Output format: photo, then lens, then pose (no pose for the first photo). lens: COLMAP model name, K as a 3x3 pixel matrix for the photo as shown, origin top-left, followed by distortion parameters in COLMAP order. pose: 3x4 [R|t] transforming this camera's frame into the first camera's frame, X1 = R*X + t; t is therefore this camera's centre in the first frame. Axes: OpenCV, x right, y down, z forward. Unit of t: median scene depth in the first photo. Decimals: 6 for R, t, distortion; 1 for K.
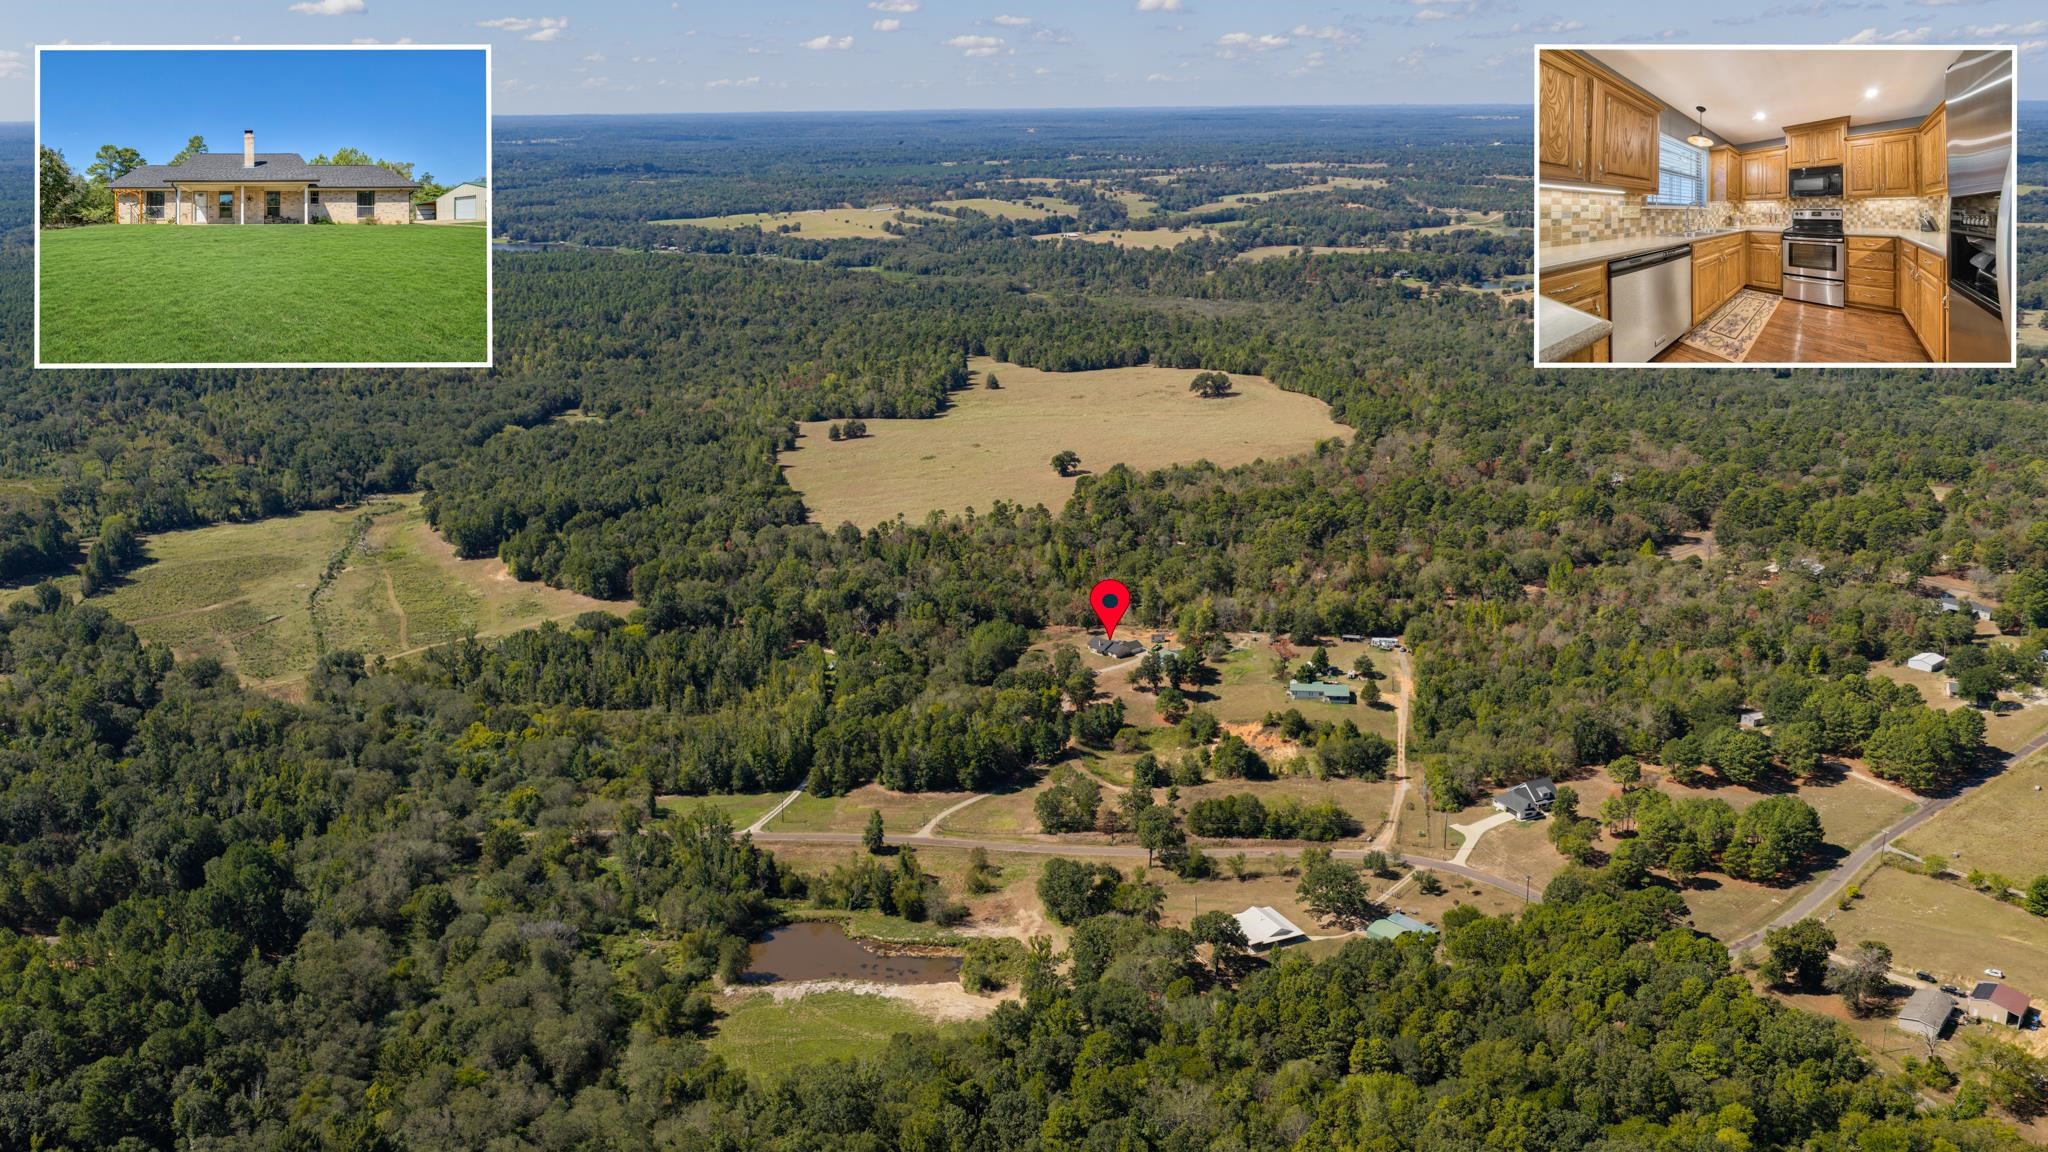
lens RADIAL K [[1733.6, 0, 1017.4], [0, 1733.6, 566.1], [0, 0, 1]] dist [0.068458, -0.000836]
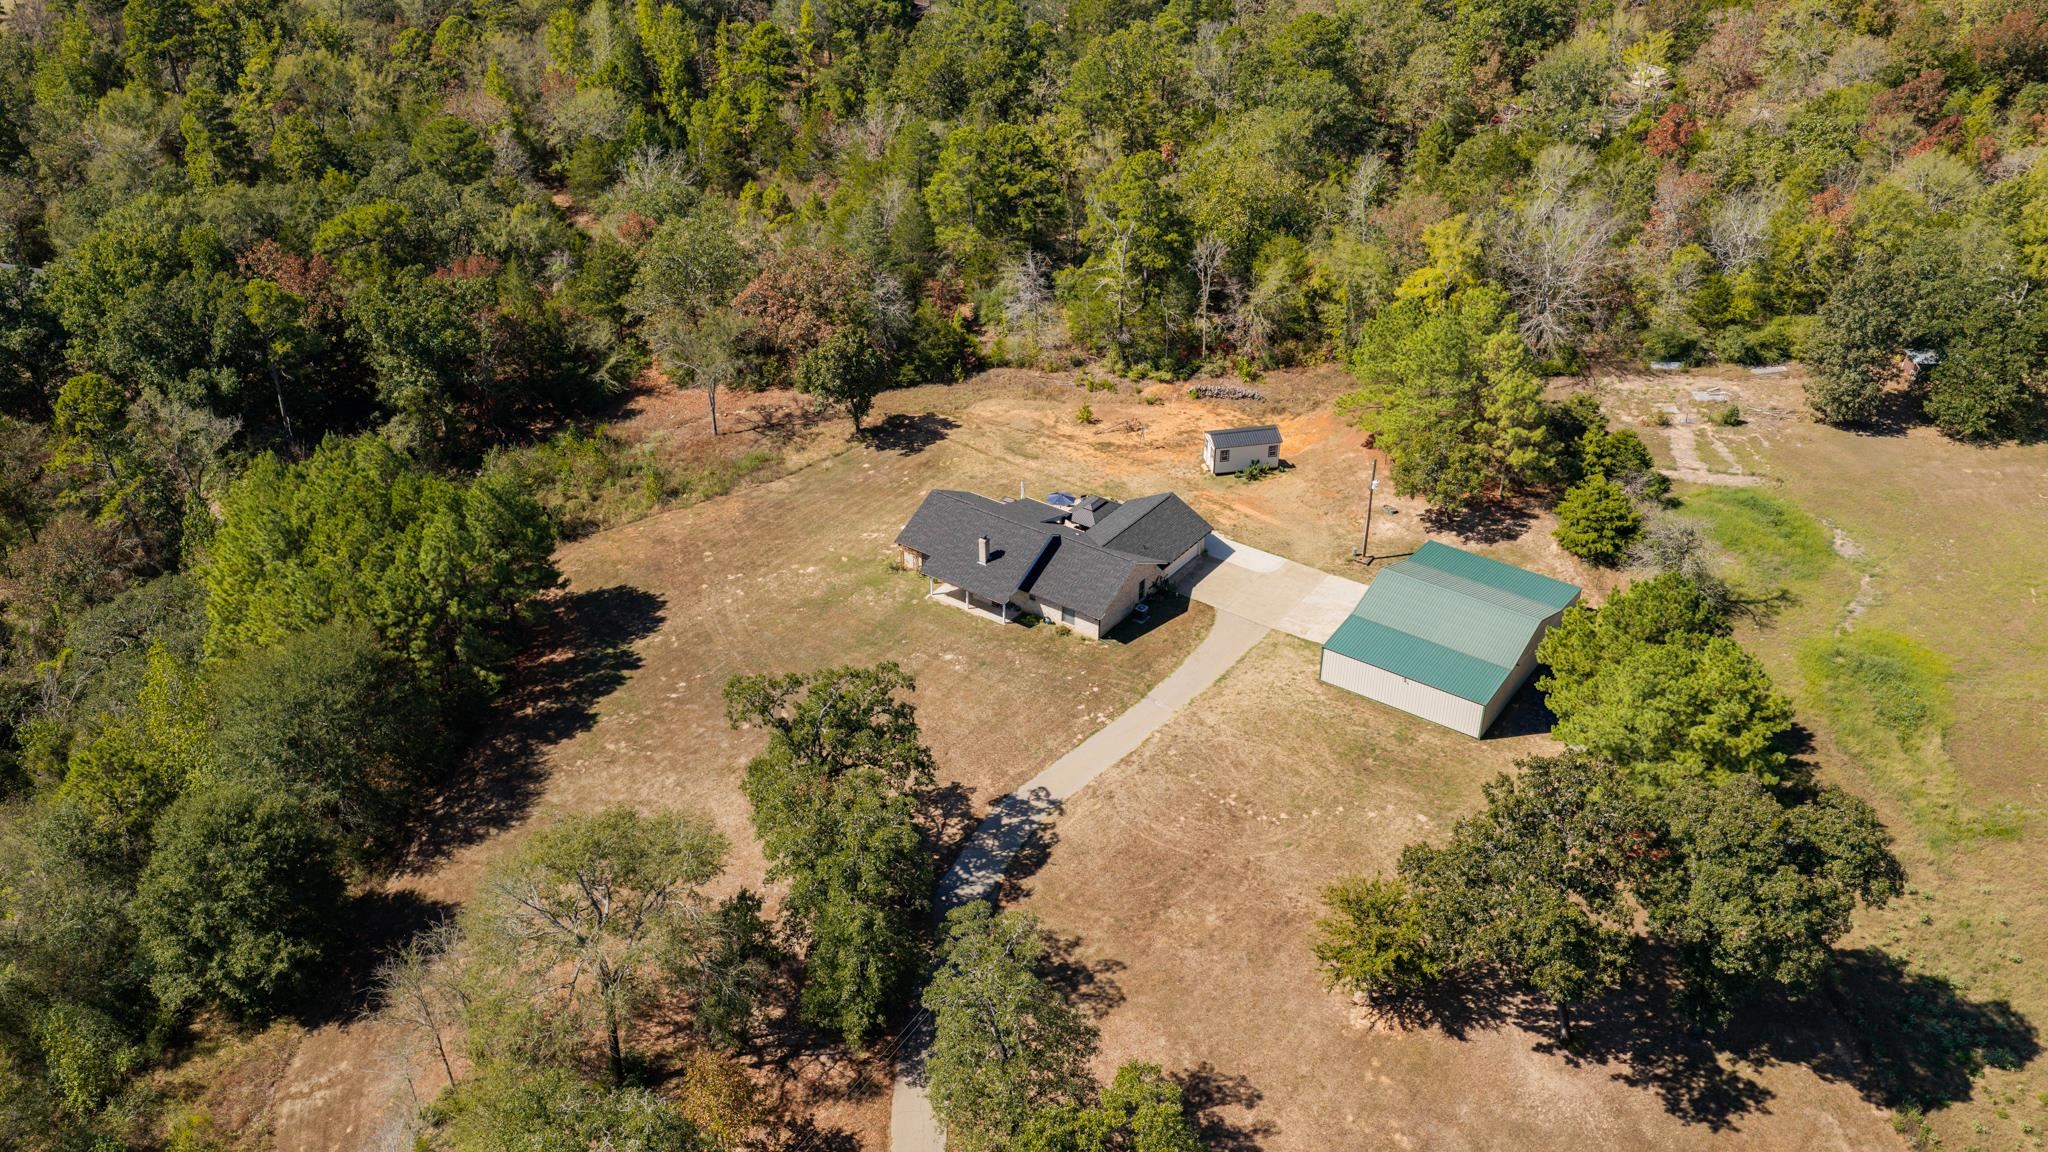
lens RADIAL K [[1710.1, 0, 1033.7], [0, 1710.1, 571.4], [0, 0, 1]] dist [0.011260, -0.000732]
pose [[0.966174, -0.123516, 0.226390, 0.016091], [0.056644, 0.958047, 0.280957, -0.000123], [-0.251595, -0.258629, 0.932636, 0.946346]]
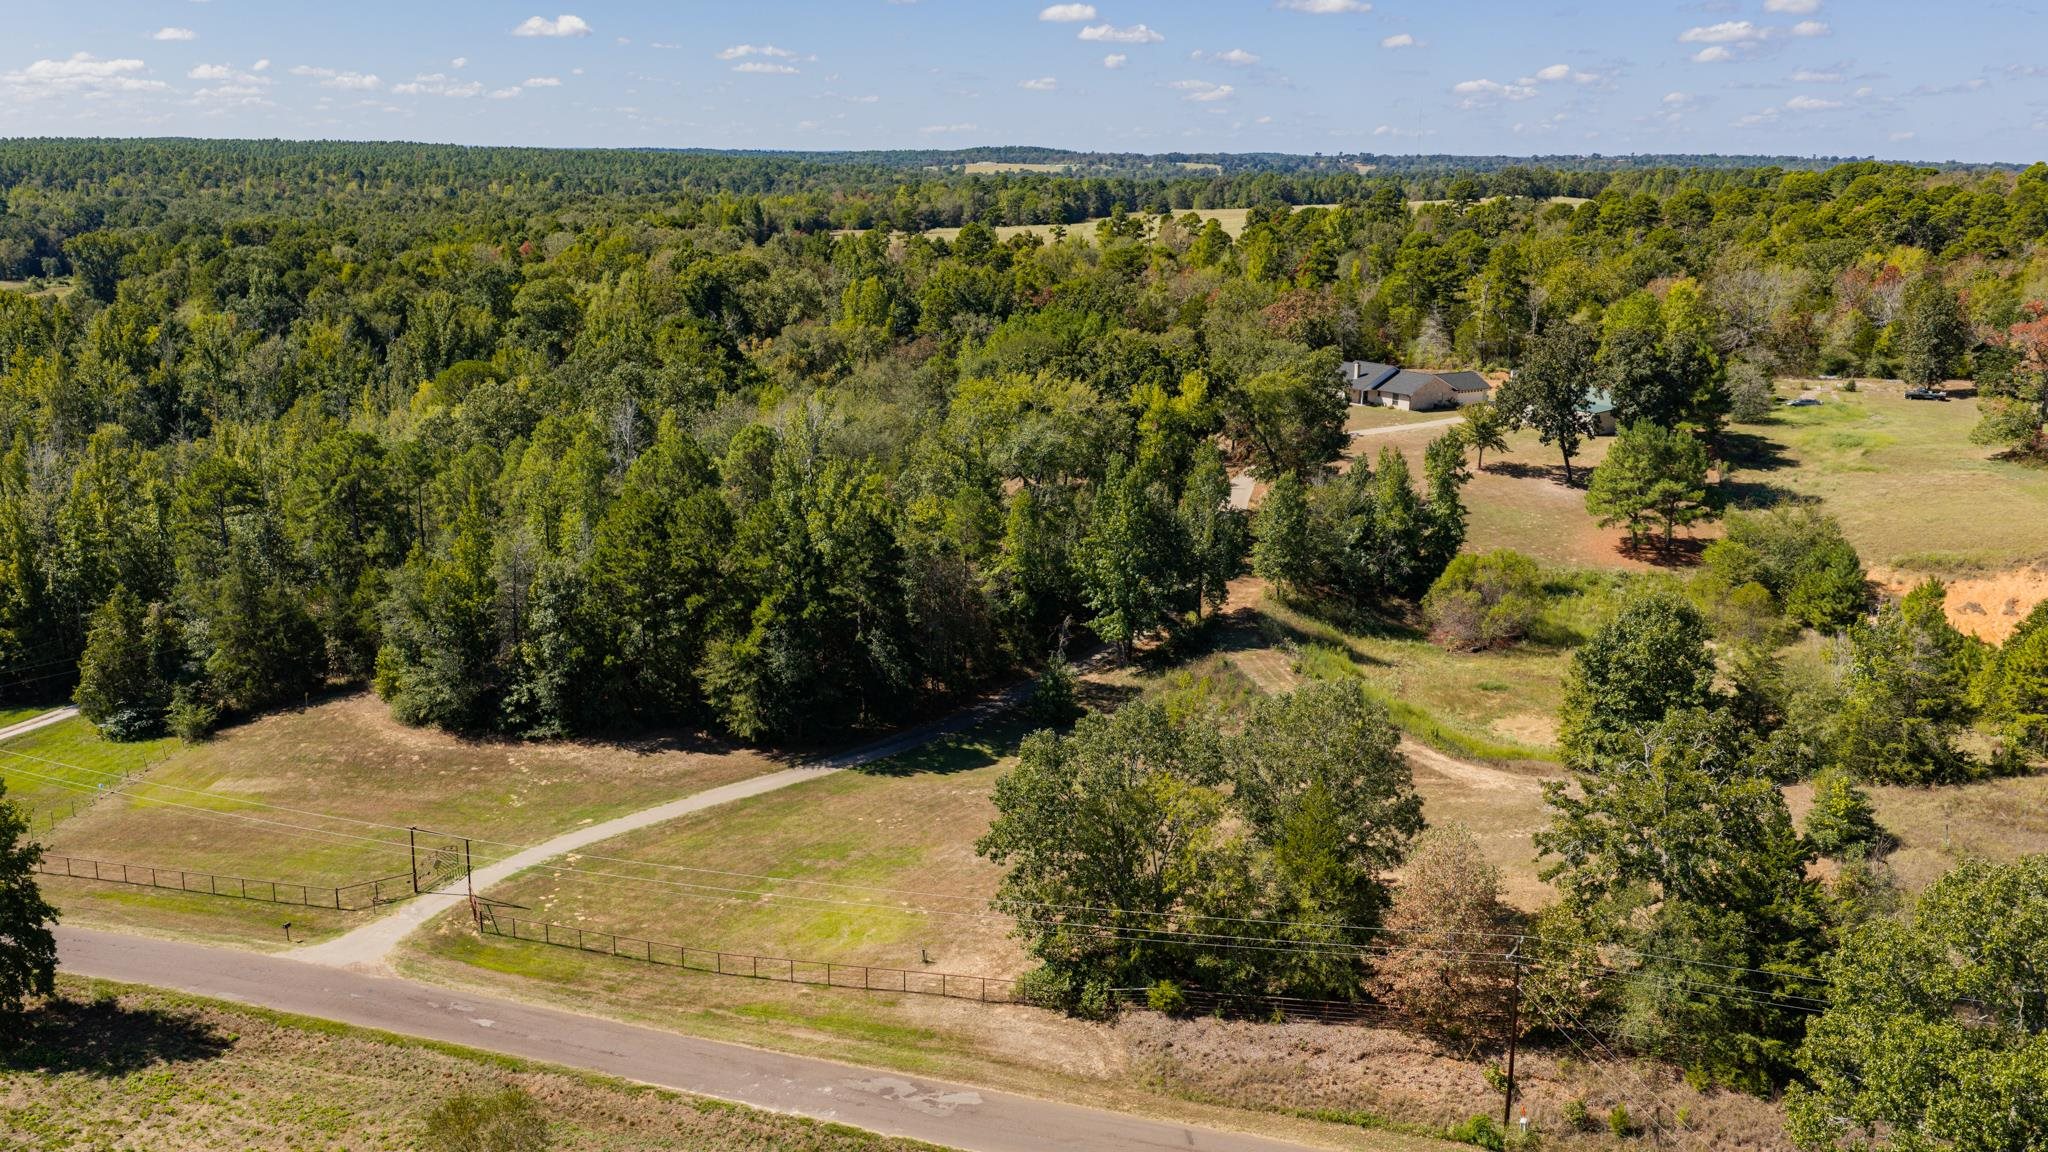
lens RADIAL K [[1742.8, 0, 995.6], [0, 1742.8, 582.7], [0, 0, 1]] dist [0.048739, -0.090287]
pose [[0.990851, 0.052310, -0.124410, 0.026199], [-0.055567, 0.998193, -0.022850, 0.106778], [0.122990, 0.029554, 0.991968, 0.751455]]
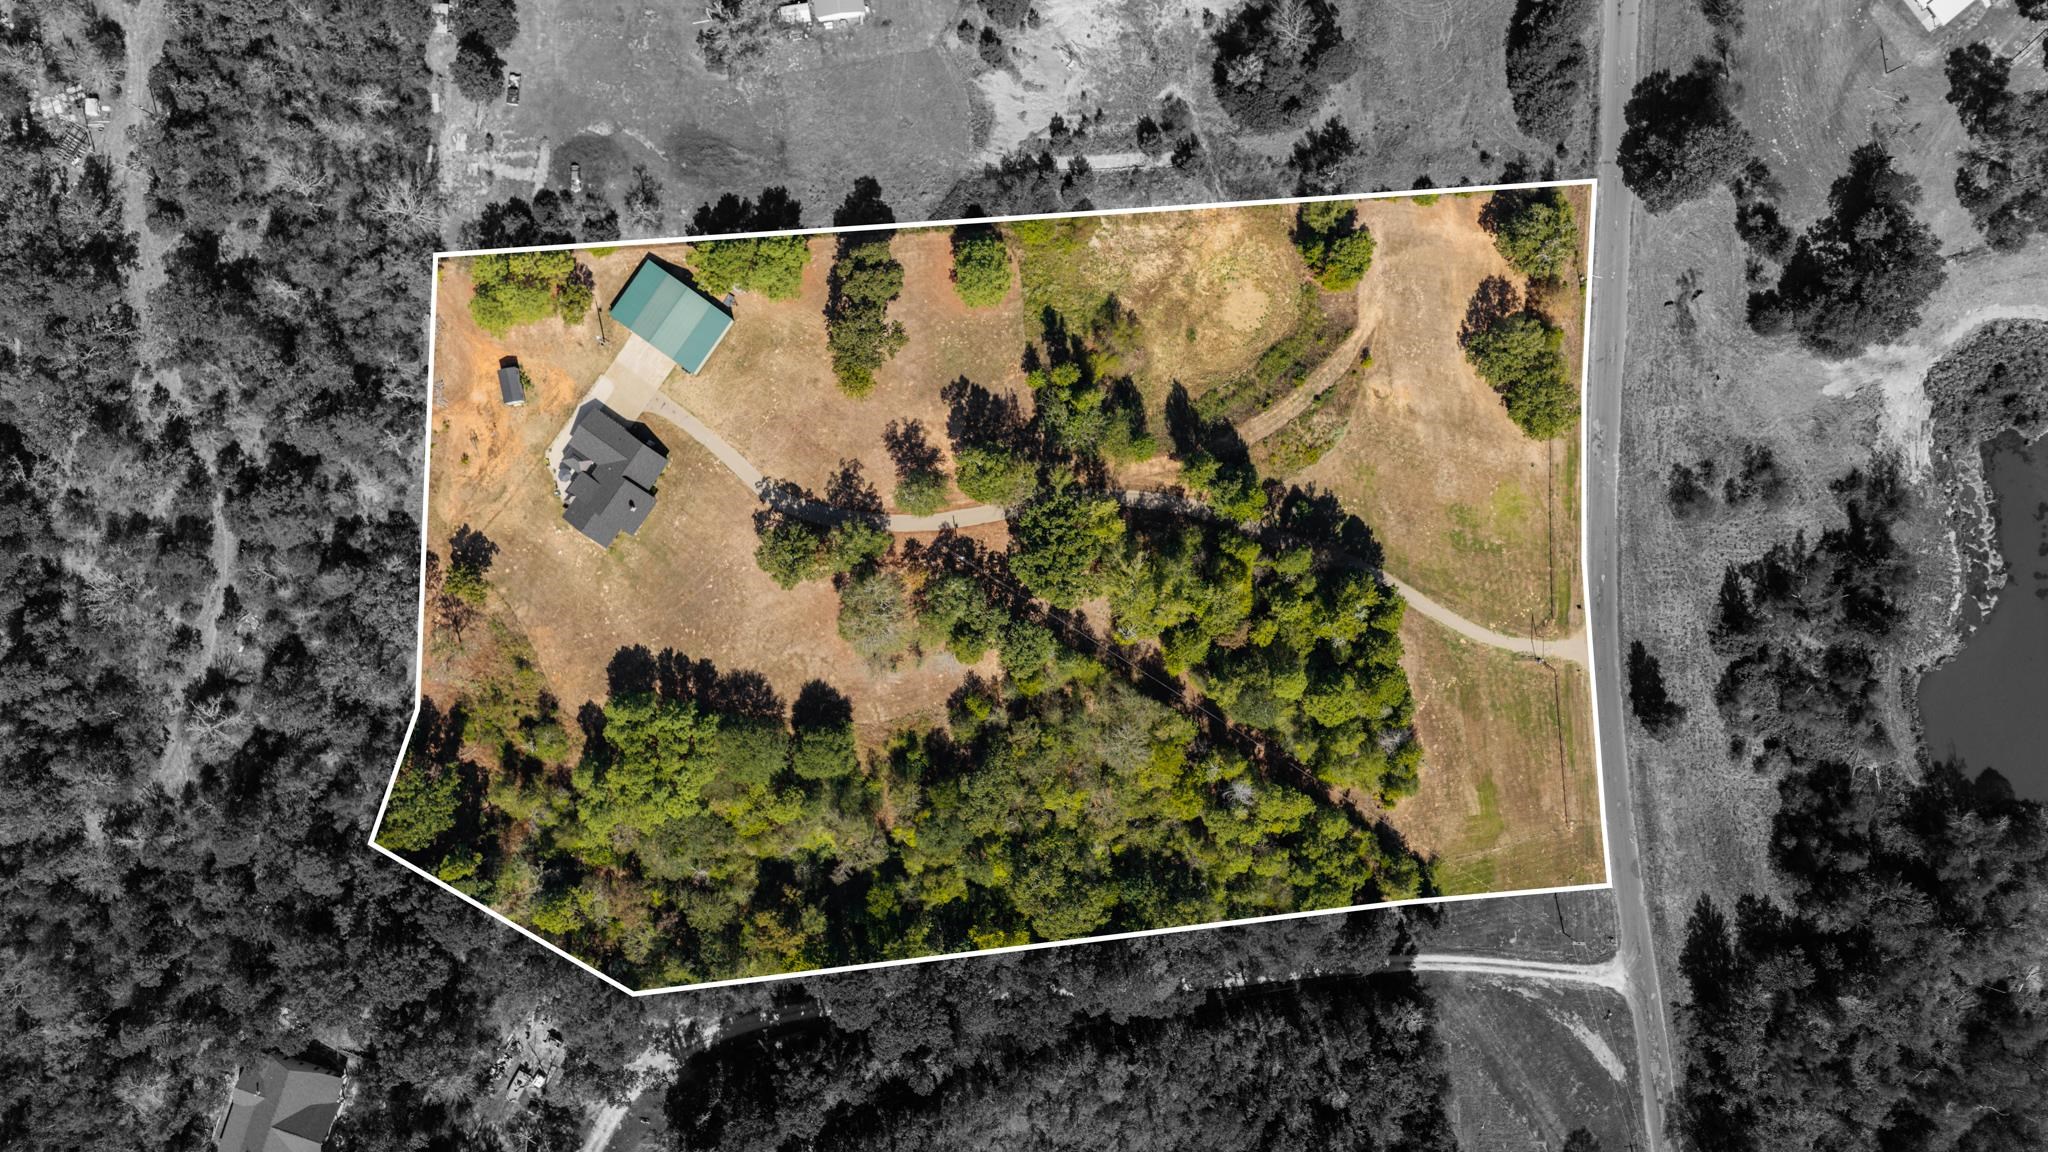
lens RADIAL K [[1710.1, 0, 1033.7], [0, 1710.1, 571.4], [0, 0, 1]] dist [0.011260, -0.000732]
pose [[-0.258459, -0.966022, -0.001039, 0.010977], [0.246933, -0.067107, 0.966706, -0.354109], [-0.933929, 0.249598, 0.255887, 0.916246]]
